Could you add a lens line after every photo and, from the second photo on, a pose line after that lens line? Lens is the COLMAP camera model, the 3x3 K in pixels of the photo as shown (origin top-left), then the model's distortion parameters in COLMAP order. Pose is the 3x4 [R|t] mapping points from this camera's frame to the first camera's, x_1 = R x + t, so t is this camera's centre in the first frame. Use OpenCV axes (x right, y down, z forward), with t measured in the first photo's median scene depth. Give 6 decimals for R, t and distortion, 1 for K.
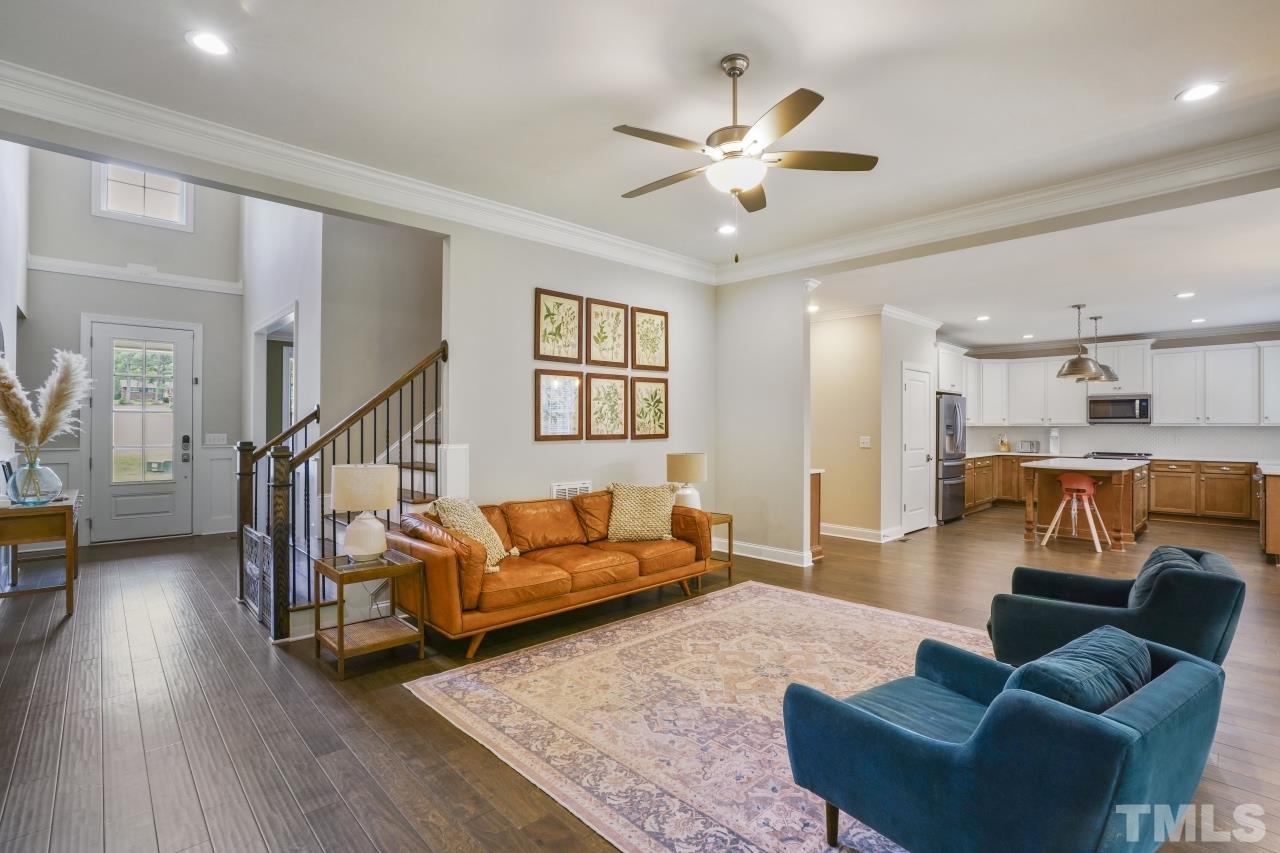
lens RADIAL K [[588.1, 0, 640.1], [0, 588.1, 426.5], [0, 0, 1]] dist [-0.033142, 0.000855]
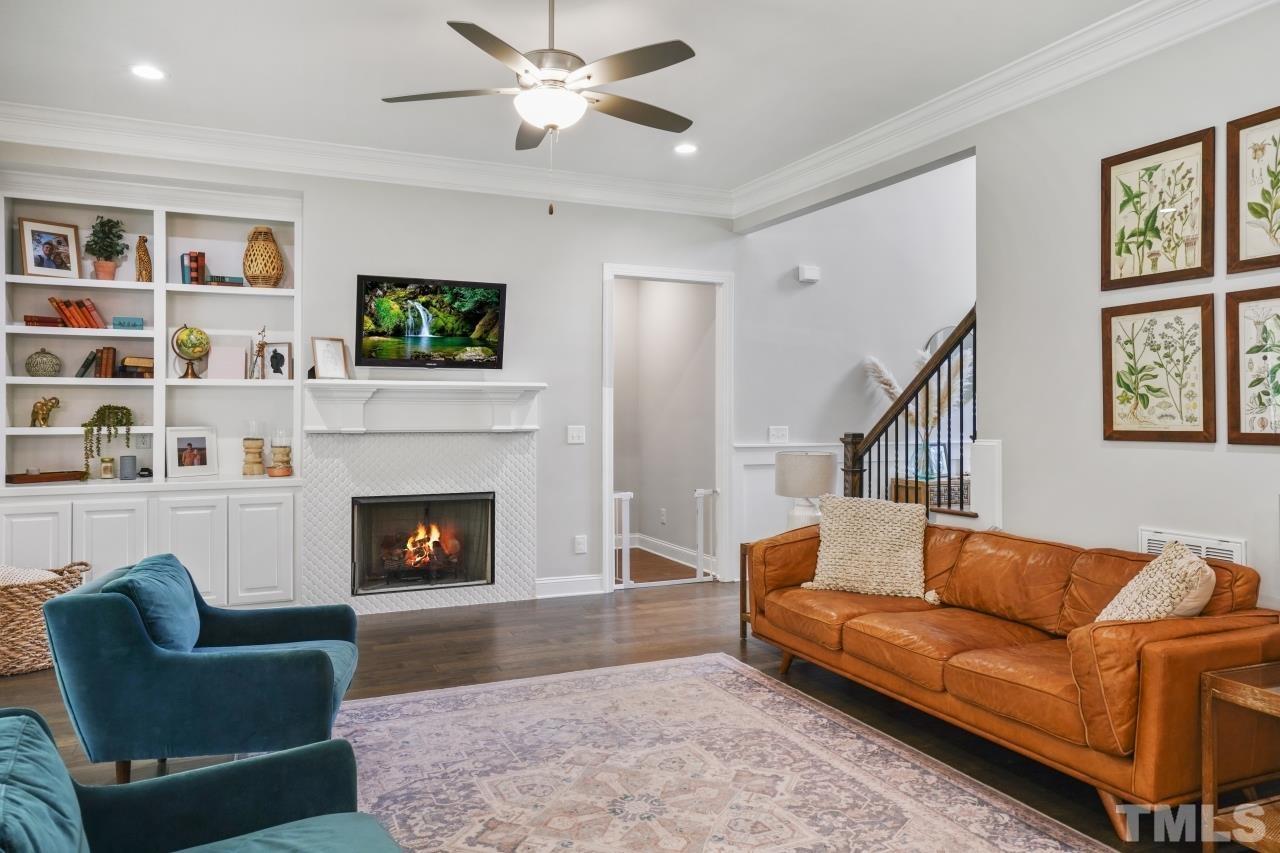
lens RADIAL K [[880.1, 0, 657.9], [0, 880.1, 407.6], [0, 0, 1]] dist [0.005021, 0.005833]
pose [[-0.315616, -0.003475, -0.948881, 0.815492], [0.004610, 0.999976, -0.005195, -0.003880], [0.948876, -0.006014, -0.315593, 0.963361]]
